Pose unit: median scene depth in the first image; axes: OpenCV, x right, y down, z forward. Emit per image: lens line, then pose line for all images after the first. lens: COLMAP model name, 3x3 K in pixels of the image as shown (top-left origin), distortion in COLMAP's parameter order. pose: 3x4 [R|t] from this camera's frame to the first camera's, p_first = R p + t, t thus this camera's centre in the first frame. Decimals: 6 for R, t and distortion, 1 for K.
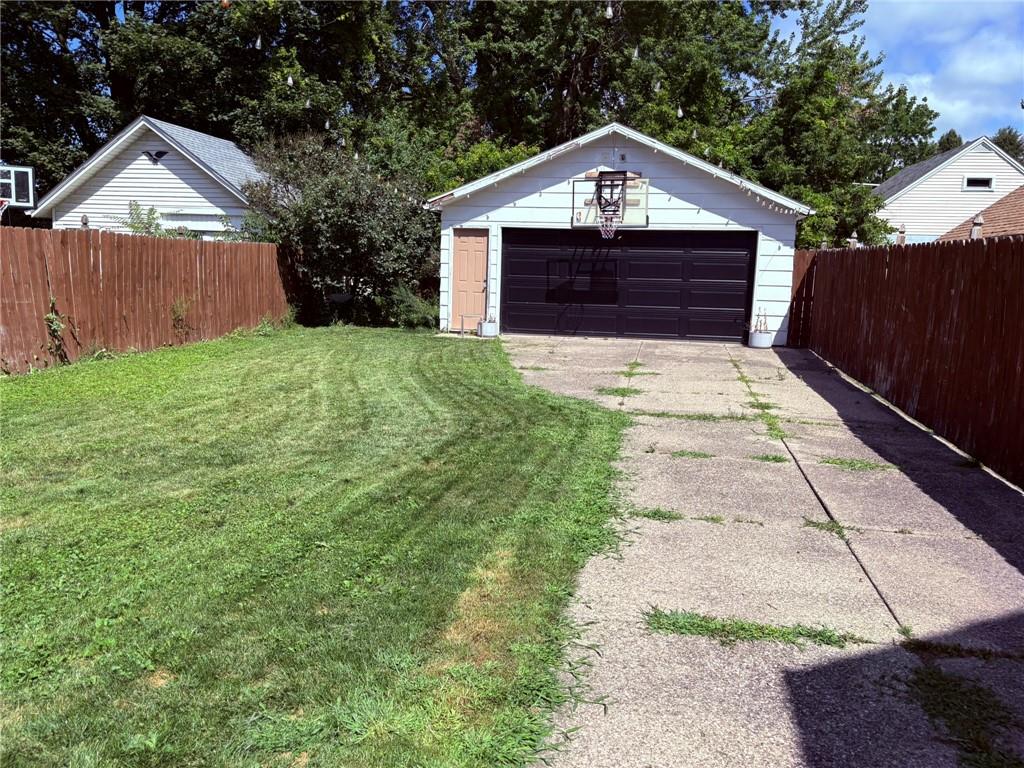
lens RADIAL K [[777.0, 0, 517.8], [0, 777.0, 380.4], [0, 0, 1]] dist [0.050541, -0.048000]
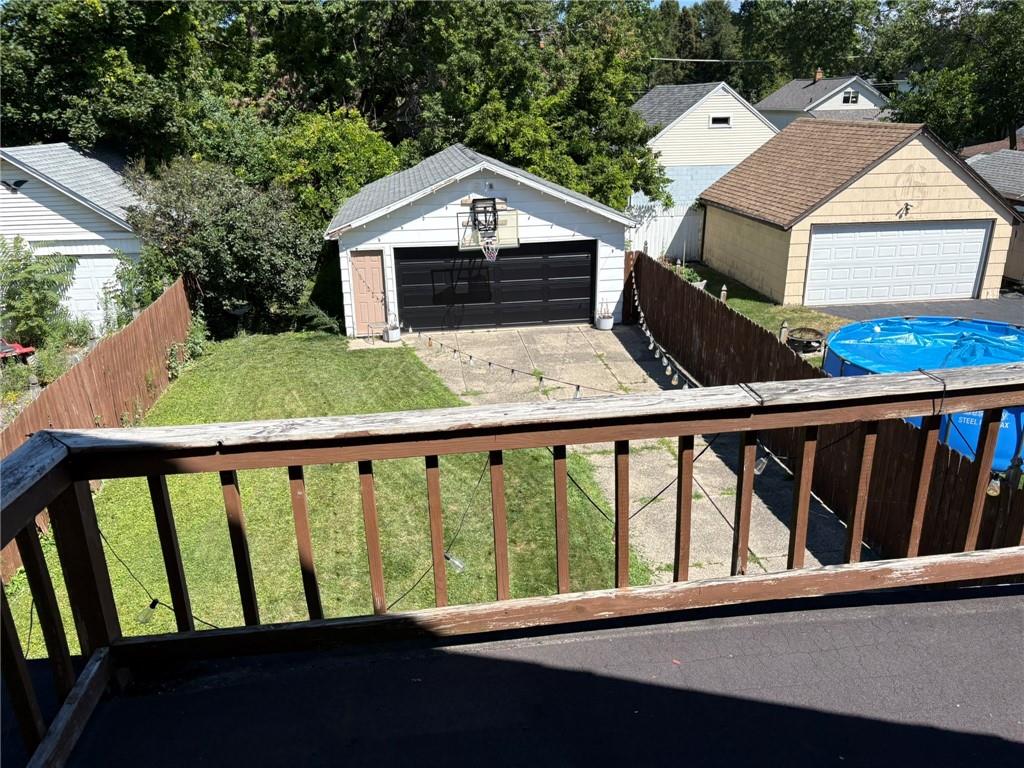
lens RADIAL K [[777.0, 0, 507.0], [0, 777.0, 382.8], [0, 0, 1]] dist [0.050541, -0.048000]
pose [[0.950539, -0.145290, 0.274530, -0.208228], [0.091753, 0.975753, 0.198714, -0.213704], [-0.296745, -0.163696, 0.940822, -0.191892]]
